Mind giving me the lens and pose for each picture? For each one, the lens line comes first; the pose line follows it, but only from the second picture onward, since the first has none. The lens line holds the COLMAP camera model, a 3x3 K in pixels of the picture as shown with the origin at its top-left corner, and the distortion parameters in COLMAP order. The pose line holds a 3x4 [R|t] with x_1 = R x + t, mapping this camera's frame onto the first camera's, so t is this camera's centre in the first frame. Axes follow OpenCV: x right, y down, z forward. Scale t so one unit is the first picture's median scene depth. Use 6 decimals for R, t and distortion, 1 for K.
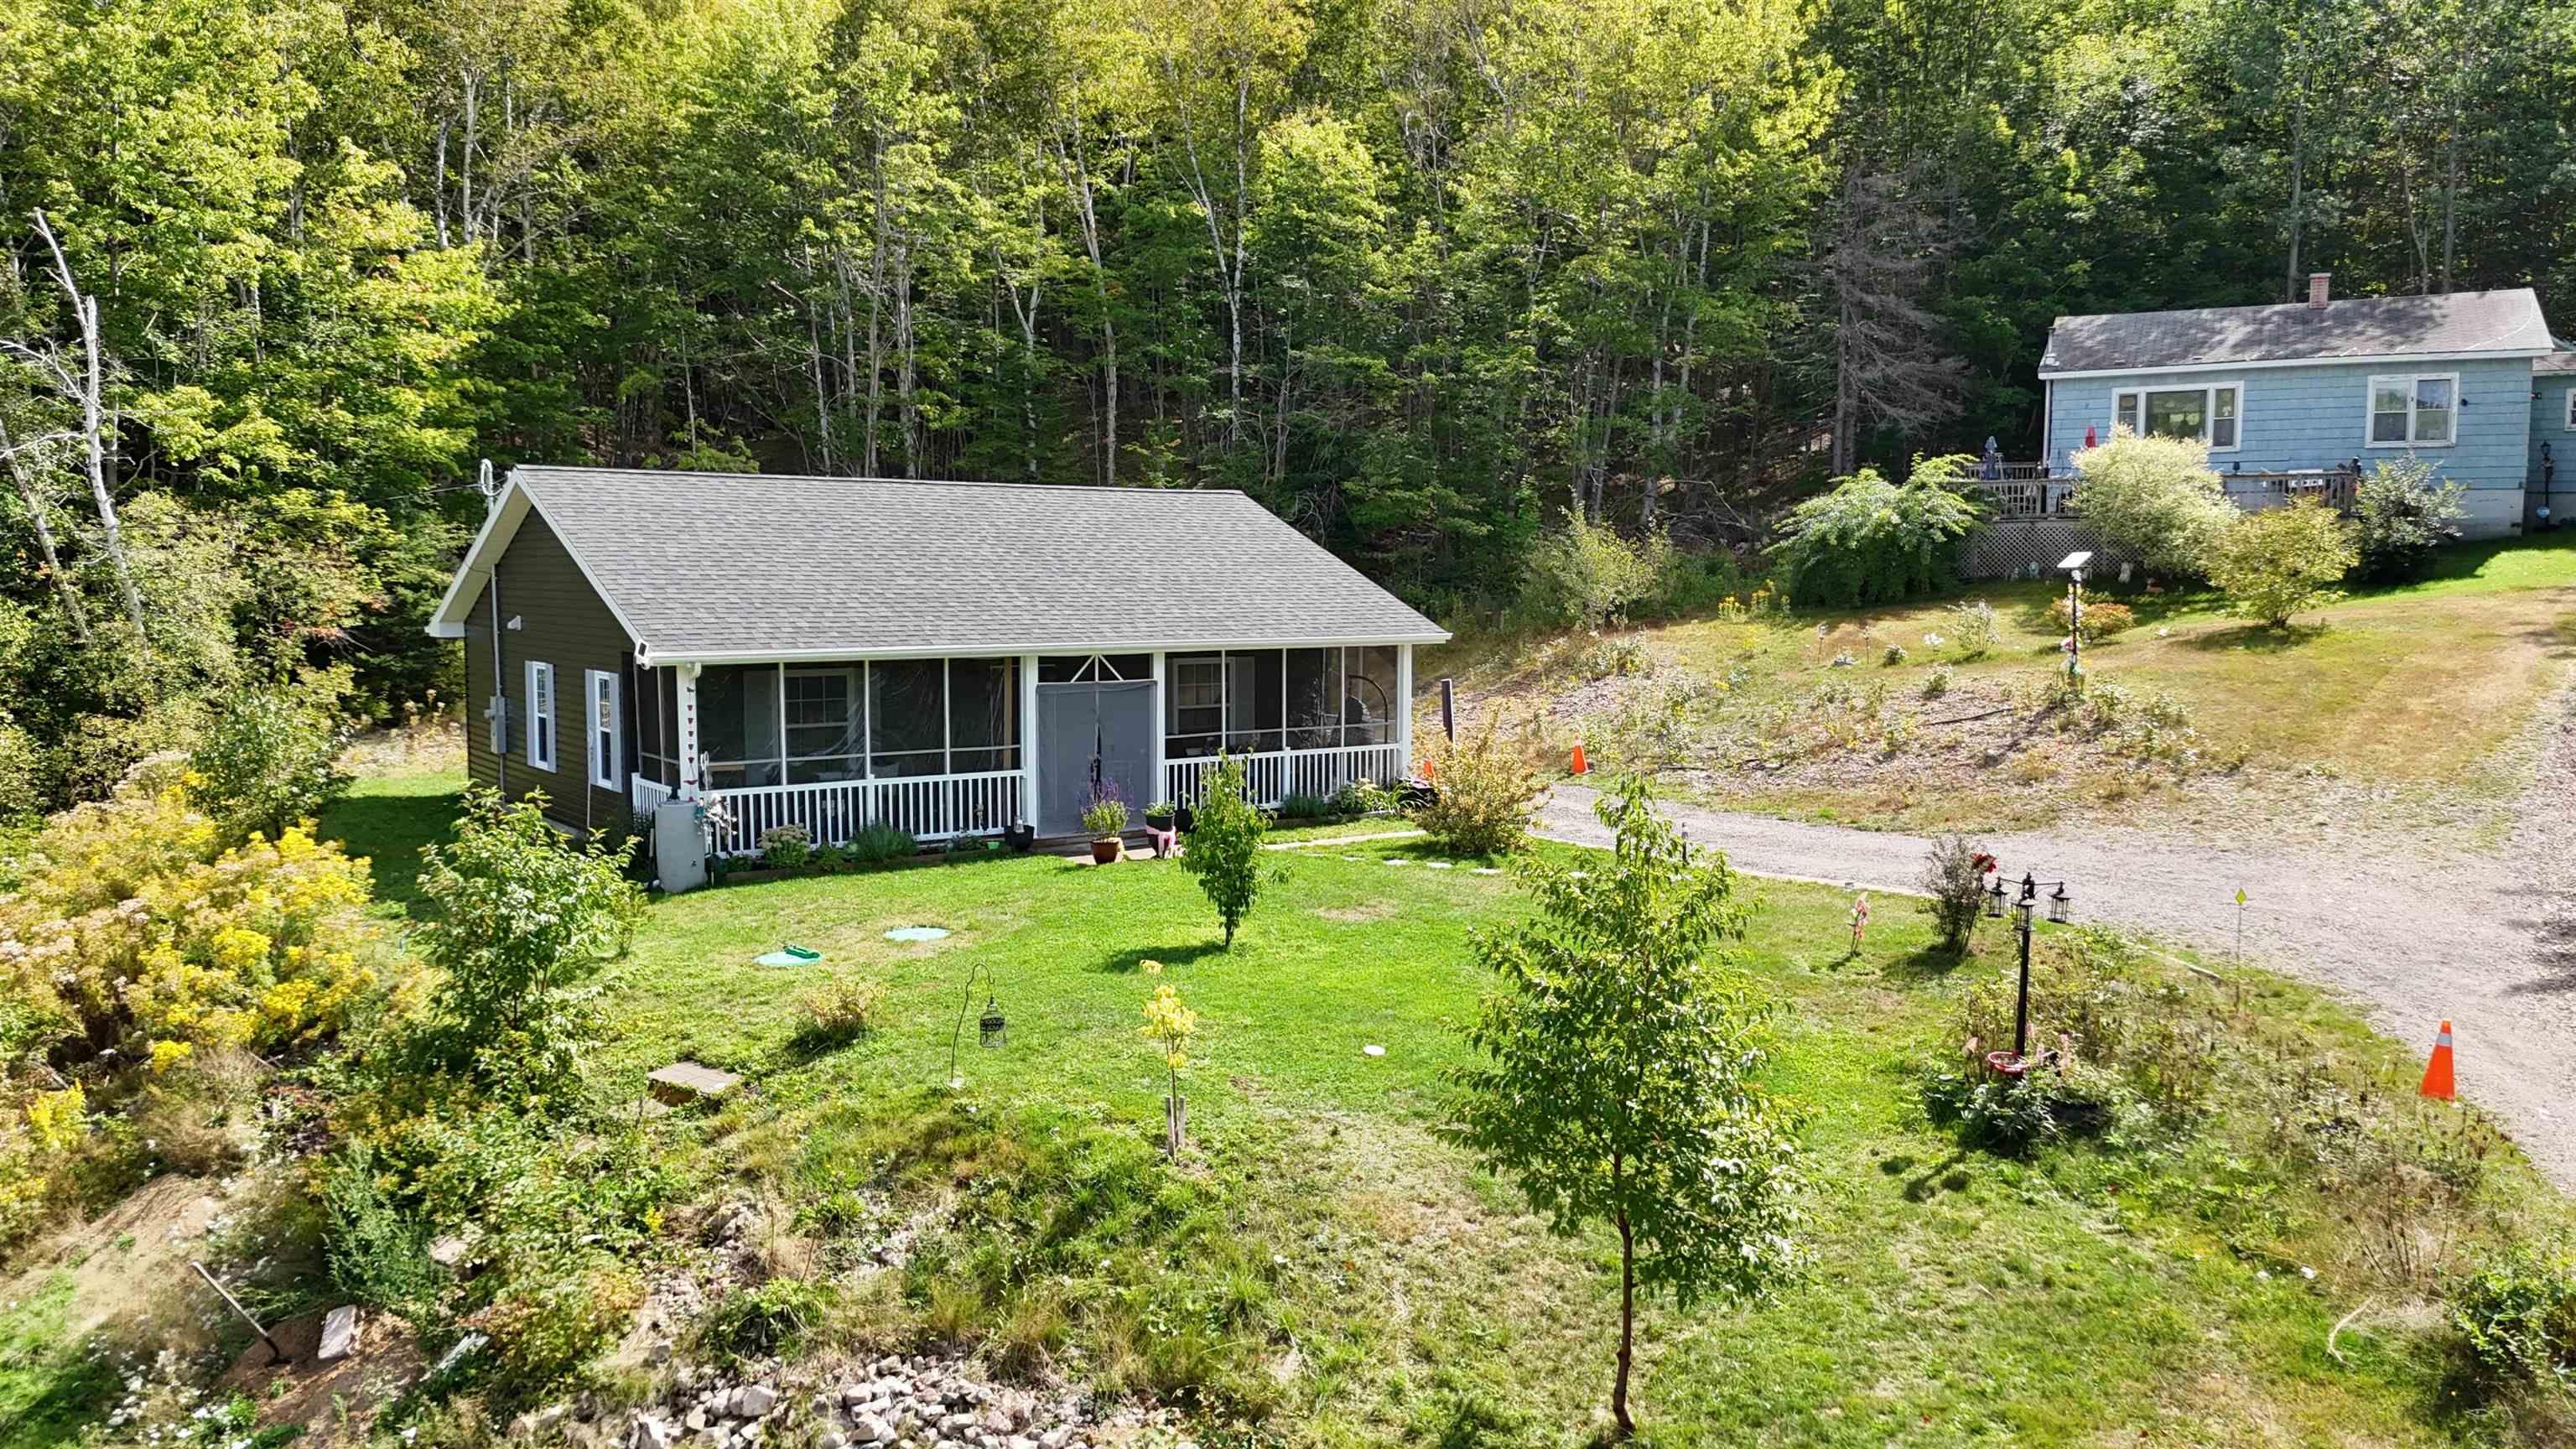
lens RADIAL K [[1875.7, 0, 1300.2], [0, 1875.7, 735.8], [0, 0, 1]] dist [0.078443, -0.080403]
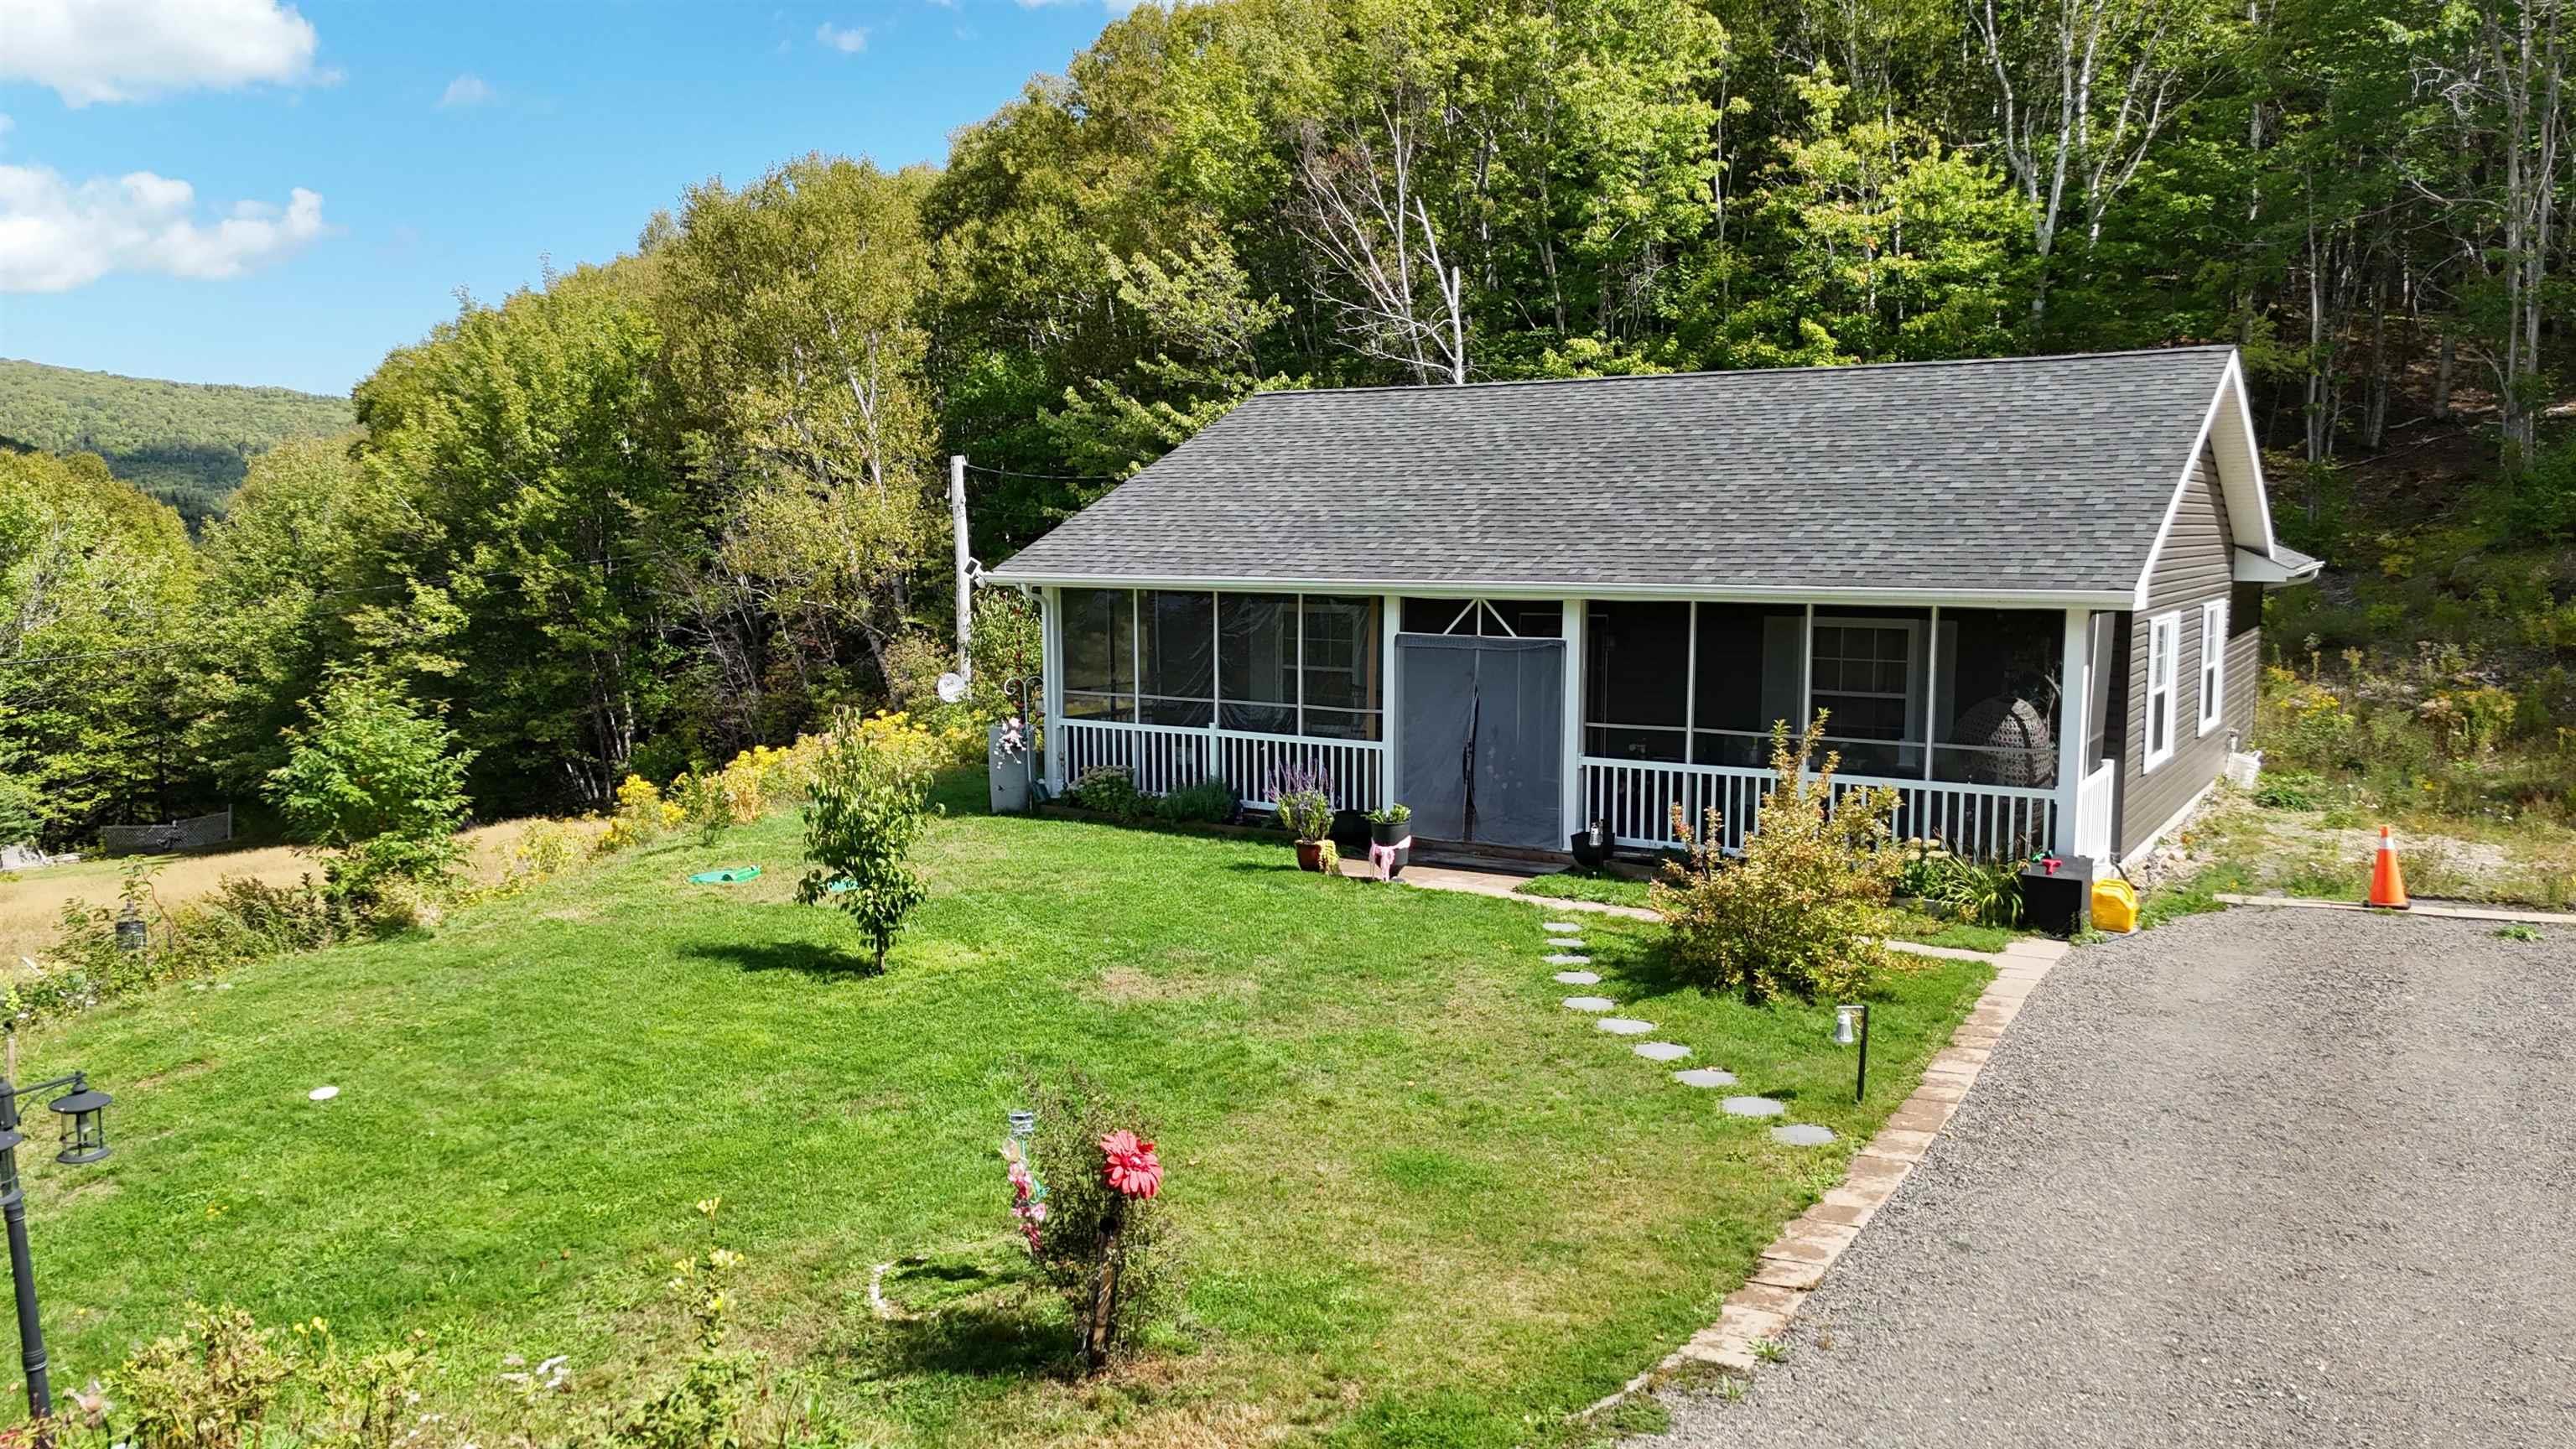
lens RADIAL K [[1875.7, 0, 1300.2], [0, 1875.7, 735.8], [0, 0, 1]] dist [0.078443, -0.080403]
pose [[0.362092, 0.104397, -0.926278, 0.581754], [-0.079933, 0.993526, 0.080729, -0.046404], [0.928709, 0.044809, 0.368093, 0.710532]]
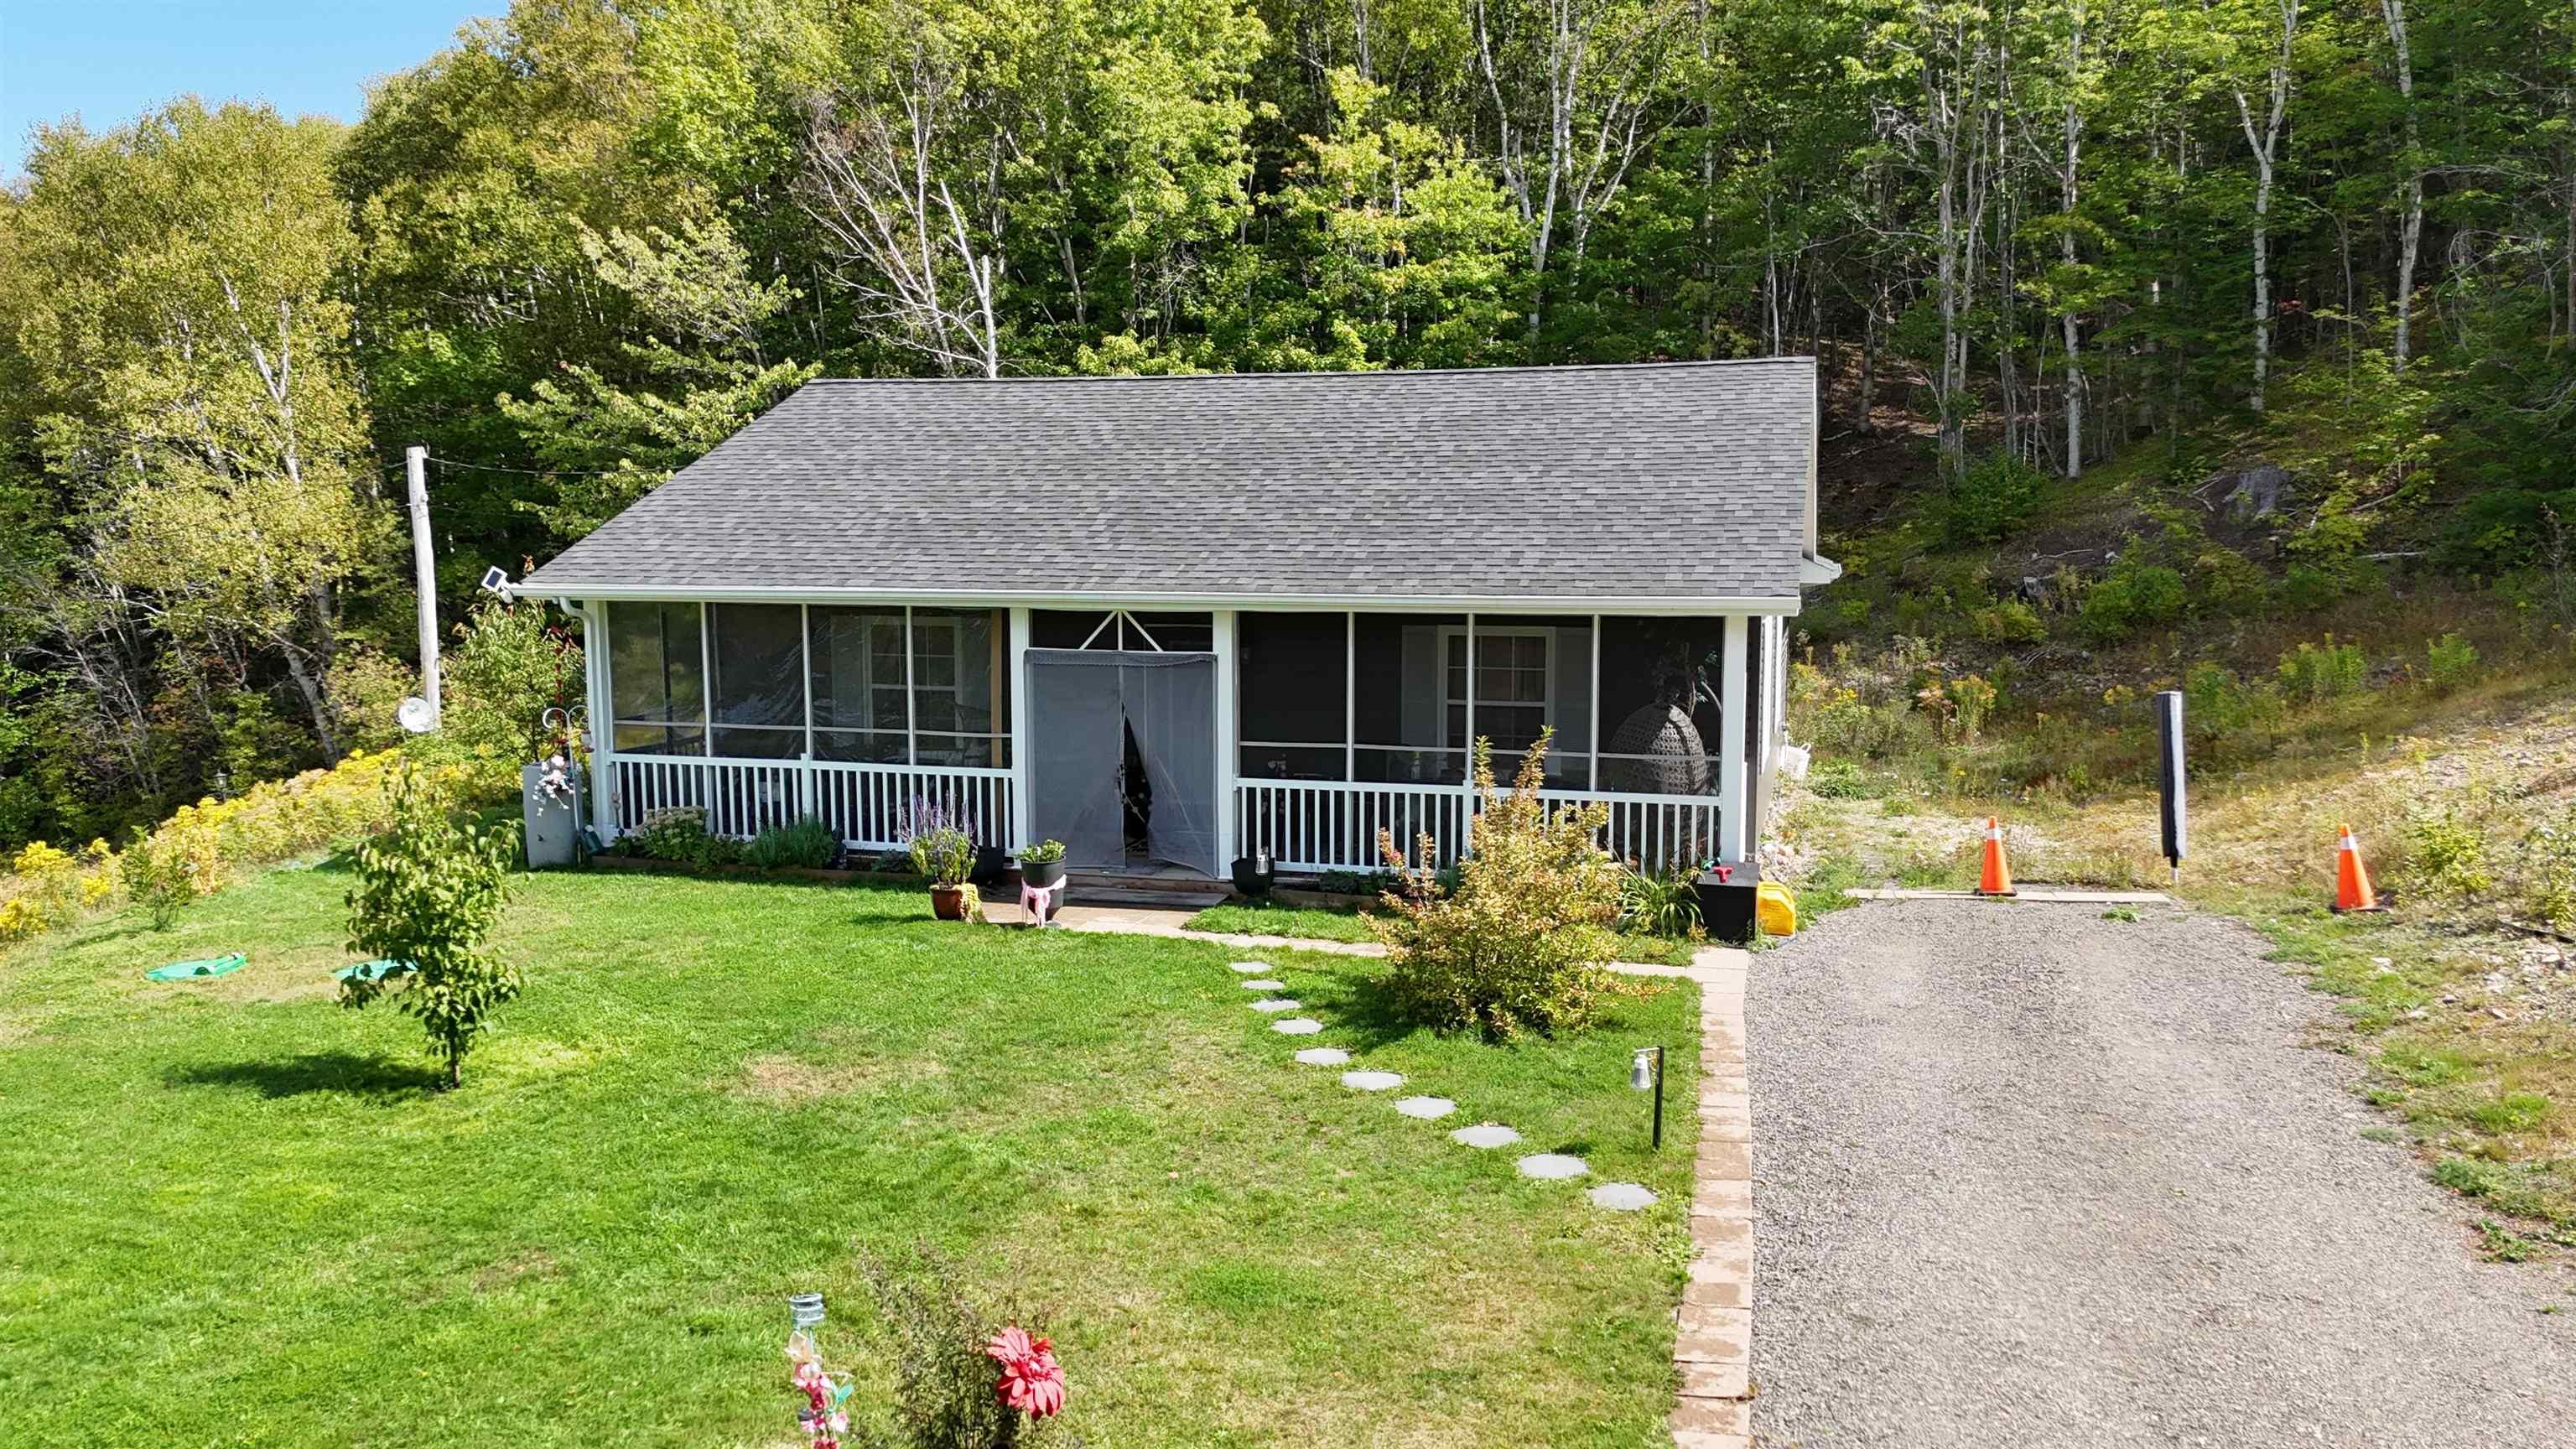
lens RADIAL K [[1878.6, 0, 1298.5], [0, 1878.6, 727.8], [0, 0, 1]] dist [0.074655, -0.075599]
pose [[0.607530, 0.084945, -0.789741, 0.493988], [-0.067100, 0.996200, 0.055533, -0.045837], [0.791457, 0.019253, 0.610921, 0.680619]]
